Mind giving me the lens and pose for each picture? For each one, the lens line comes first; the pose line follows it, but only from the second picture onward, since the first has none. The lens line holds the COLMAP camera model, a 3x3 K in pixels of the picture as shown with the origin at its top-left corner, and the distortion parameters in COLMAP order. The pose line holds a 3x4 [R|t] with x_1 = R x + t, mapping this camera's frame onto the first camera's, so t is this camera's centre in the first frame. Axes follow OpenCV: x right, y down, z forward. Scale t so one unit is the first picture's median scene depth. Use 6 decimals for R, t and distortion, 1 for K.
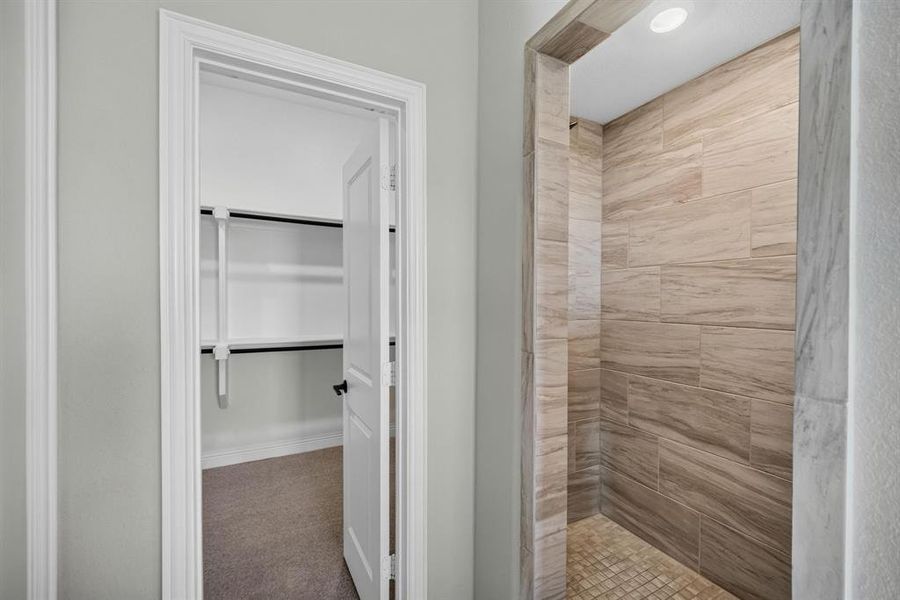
lens RADIAL K [[360.7, 0, 450.9], [0, 360.7, 301.6], [0, 0, 1]] dist [-0.002964, 0.000066]
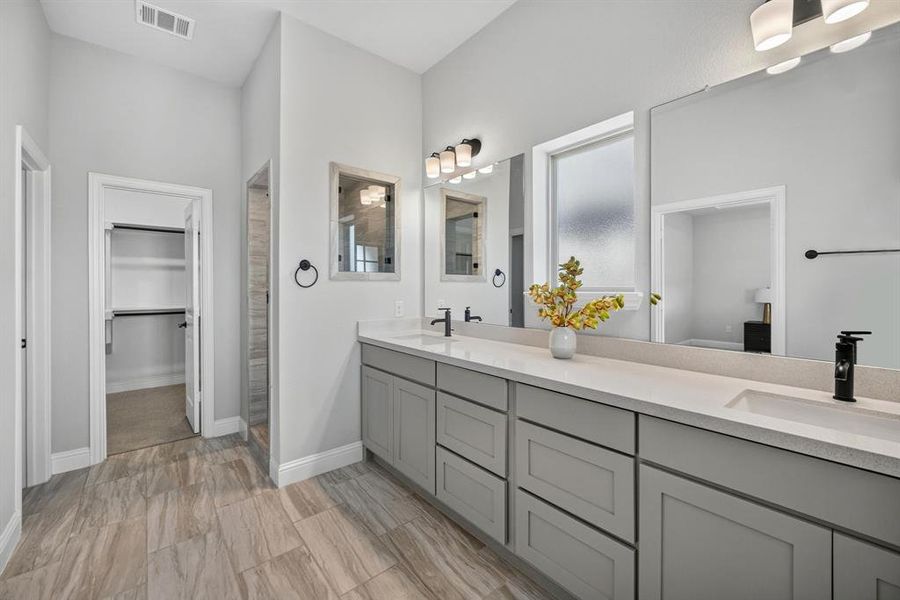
lens RADIAL K [[360.7, 0, 450.9], [0, 360.7, 288.9], [0, 0, 1]] dist [-0.002964, 0.000066]
pose [[0.976975, -0.001305, 0.213352, 0.694283], [0.002296, 0.999988, -0.004396, 0.057540], [-0.213343, 0.004785, 0.976966, -1.204804]]
